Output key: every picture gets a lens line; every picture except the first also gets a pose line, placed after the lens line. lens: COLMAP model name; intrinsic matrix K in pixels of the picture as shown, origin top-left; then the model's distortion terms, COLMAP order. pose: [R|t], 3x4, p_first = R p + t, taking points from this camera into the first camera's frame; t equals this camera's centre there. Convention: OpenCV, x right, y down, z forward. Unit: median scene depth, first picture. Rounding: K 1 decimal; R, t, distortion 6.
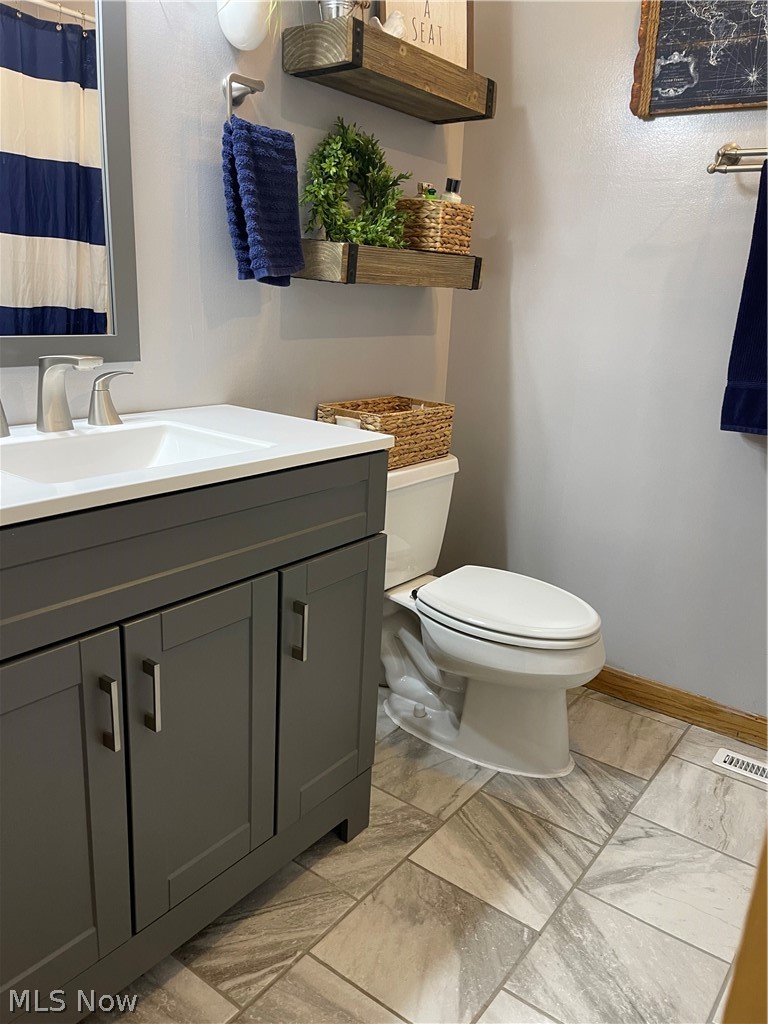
lens RADIAL K [[773.6, 0, 382.0], [0, 773.6, 512.1], [0, 0, 1]] dist [-0.014842, 0.002957]
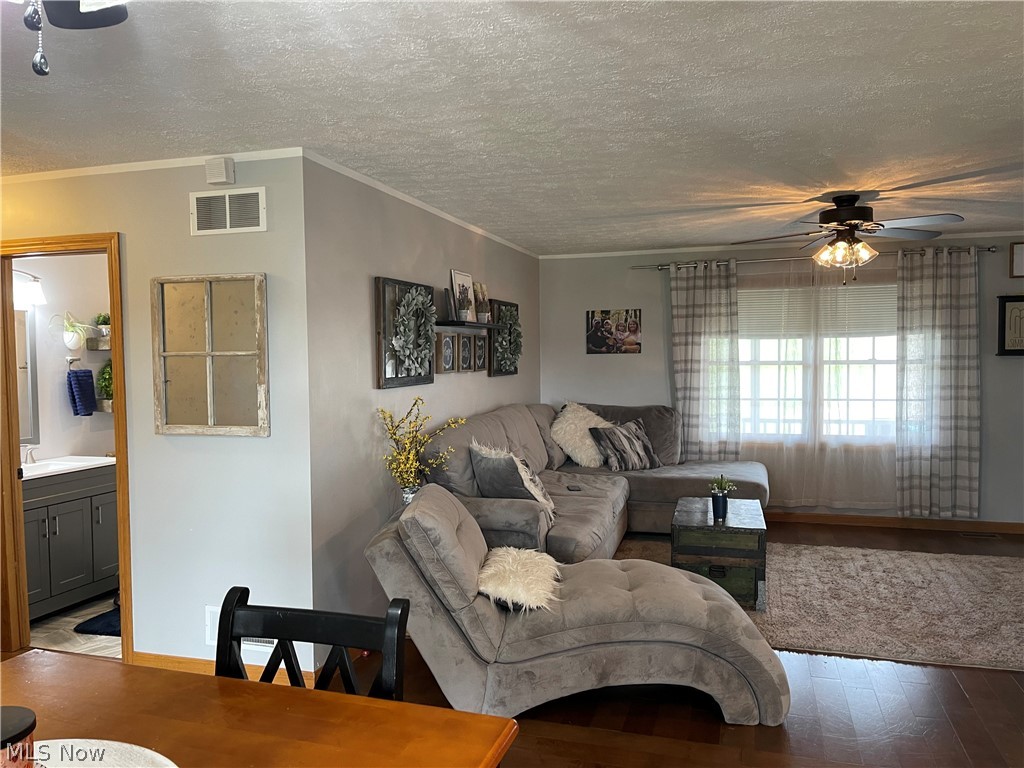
lens RADIAL K [[773.6, 0, 517.8], [0, 773.6, 388.9], [0, 0, 1]] dist [-0.014842, 0.002957]
pose [[0.929813, -0.067922, 0.361711, 0.372395], [0.148770, 0.968312, -0.200598, 0.491525], [-0.336624, 0.240330, 0.910453, -2.514169]]
